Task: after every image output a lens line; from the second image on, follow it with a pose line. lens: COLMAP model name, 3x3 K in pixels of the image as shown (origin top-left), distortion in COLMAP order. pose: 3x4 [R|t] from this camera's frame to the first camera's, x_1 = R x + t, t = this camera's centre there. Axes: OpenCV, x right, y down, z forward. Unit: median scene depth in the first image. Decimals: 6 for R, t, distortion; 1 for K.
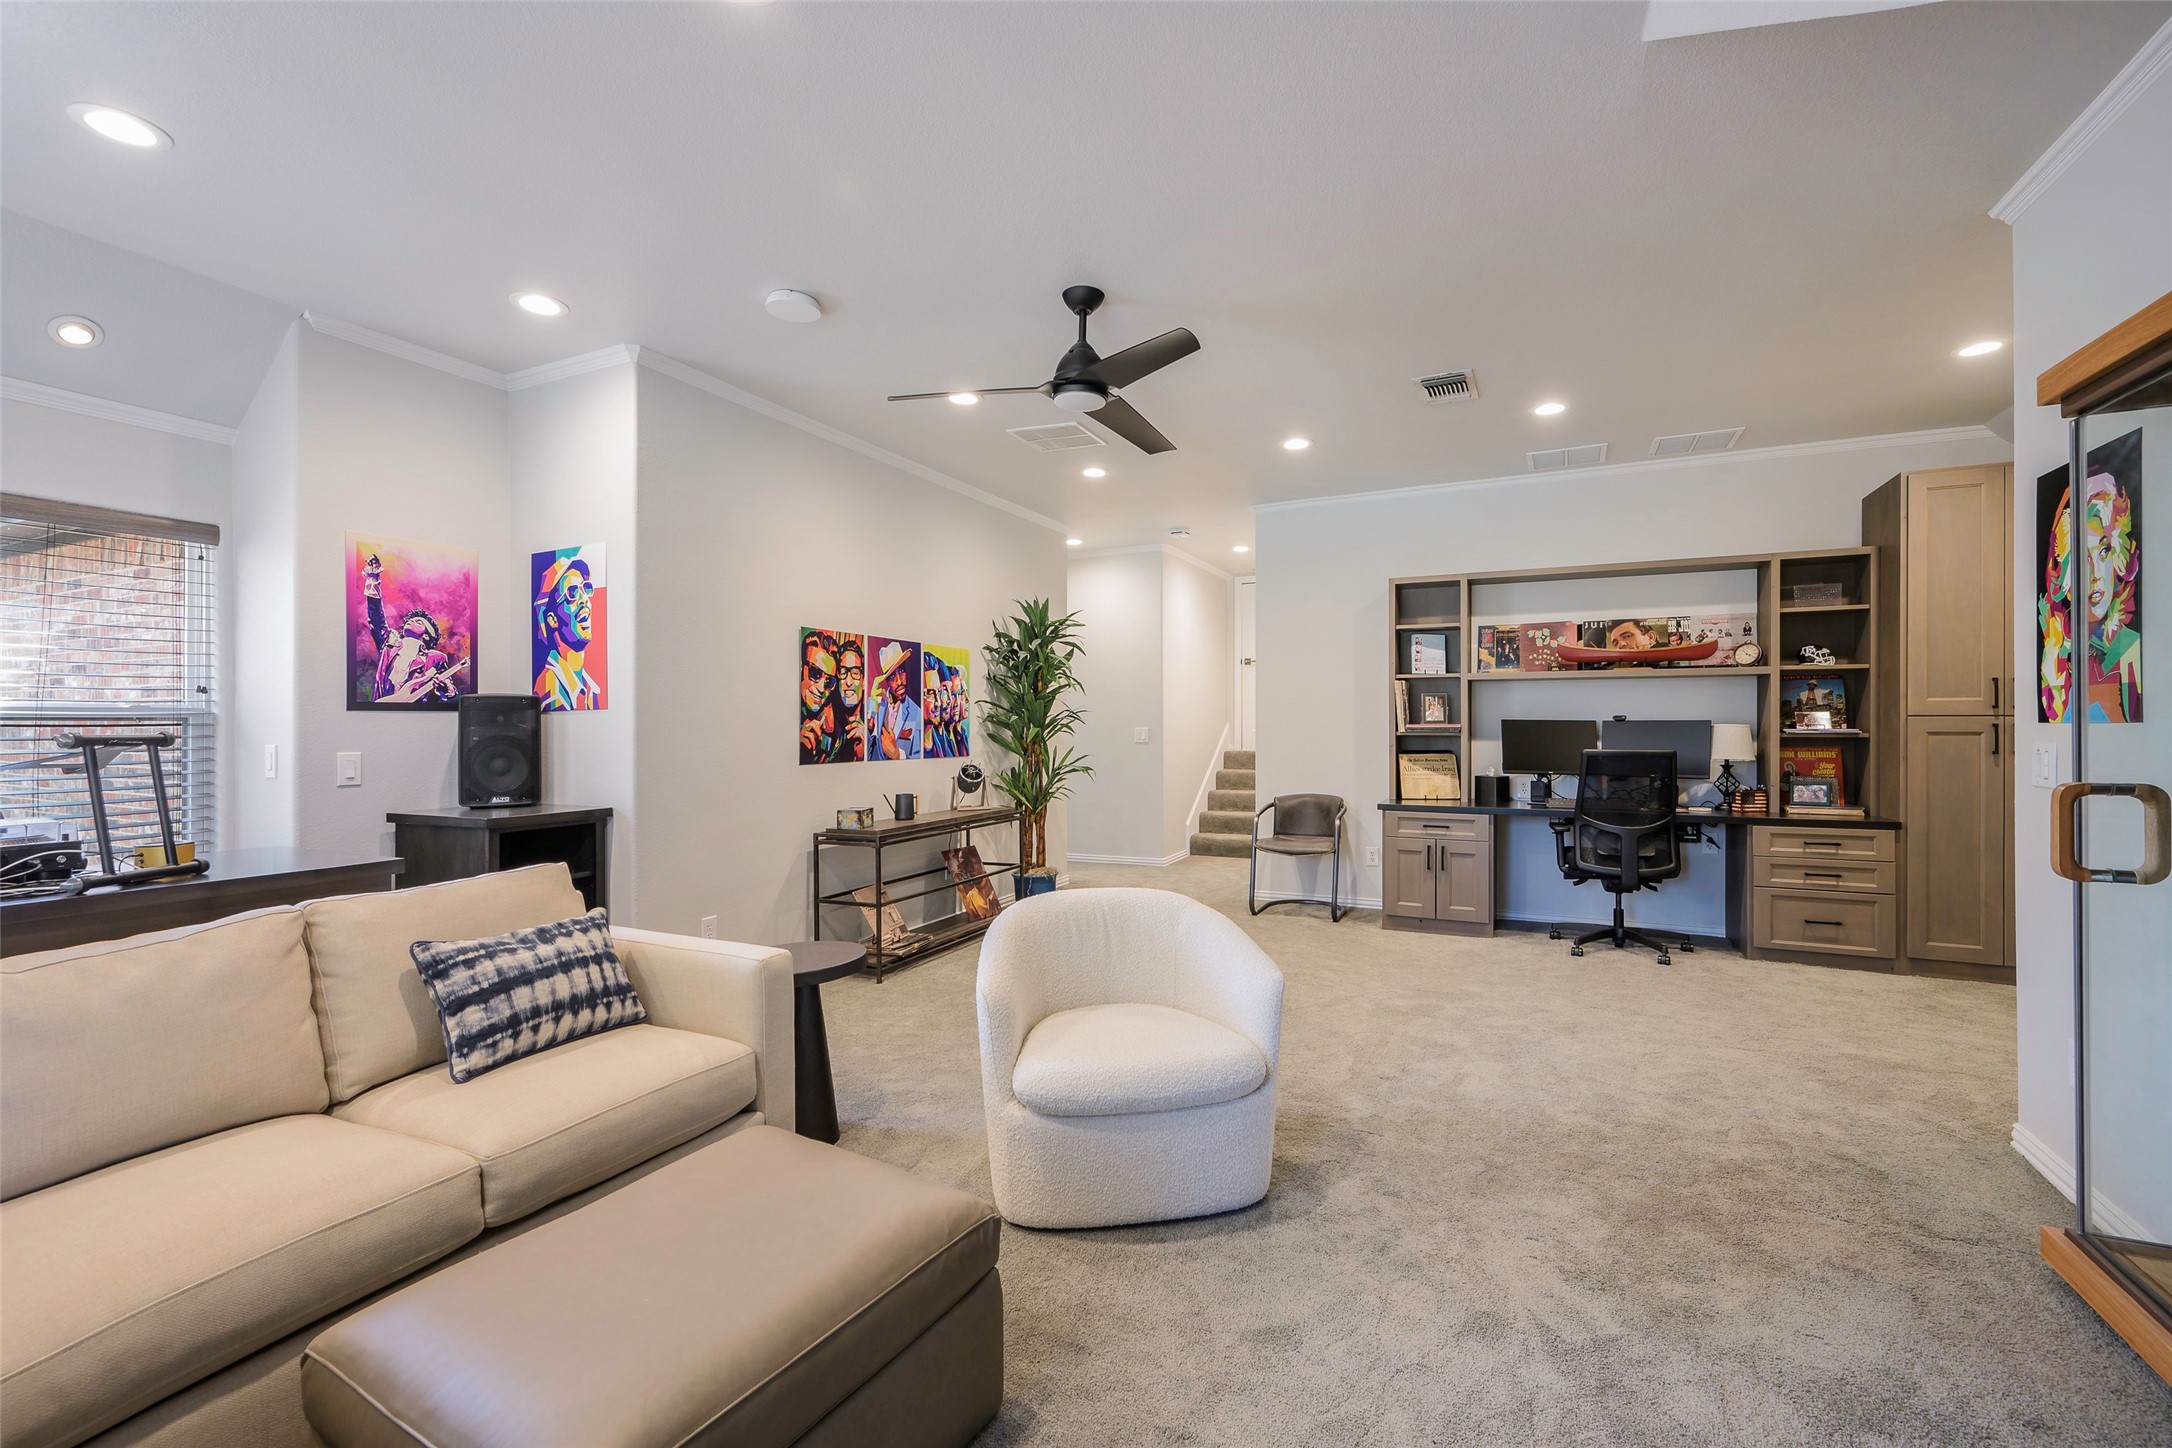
lens RADIAL K [[937.5, 0, 1096.5], [0, 937.5, 723.9], [0, 0, 1]] dist [-0.000949, -0.000271]
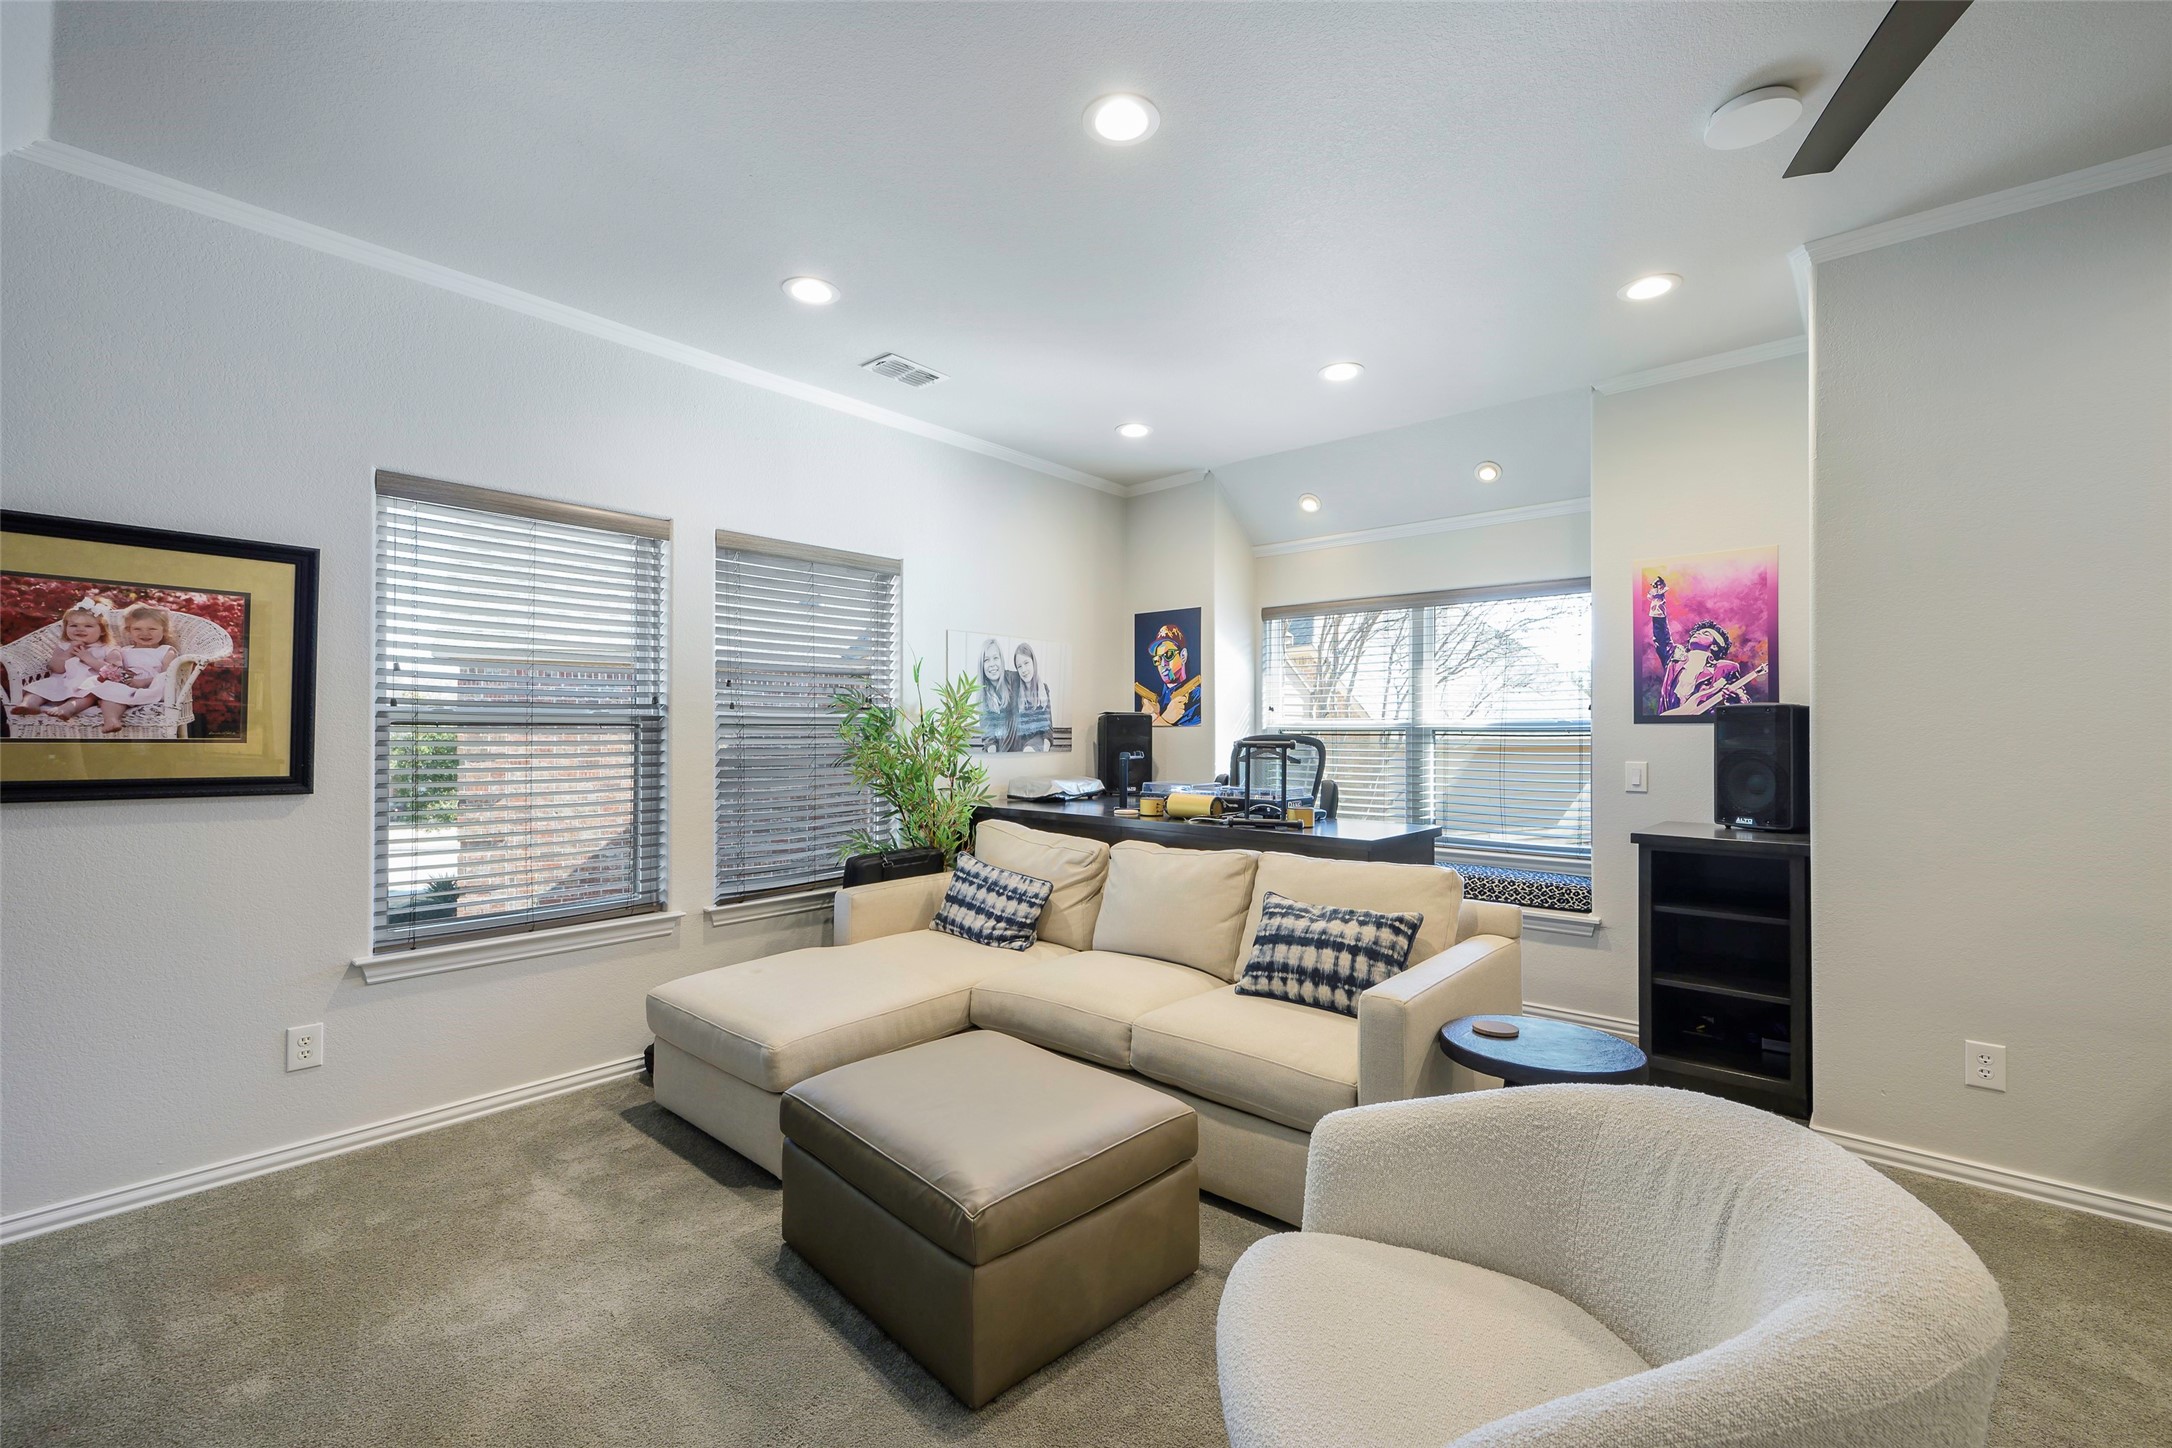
lens RADIAL K [[937.5, 0, 1105.3], [0, 937.5, 711.1], [0, 0, 1]] dist [-0.000949, -0.000271]
pose [[-0.278998, -0.016577, -0.960149, 0.471686], [0.000587, 0.999848, -0.017433, -0.011099], [0.960292, -0.005428, -0.278946, 0.769805]]
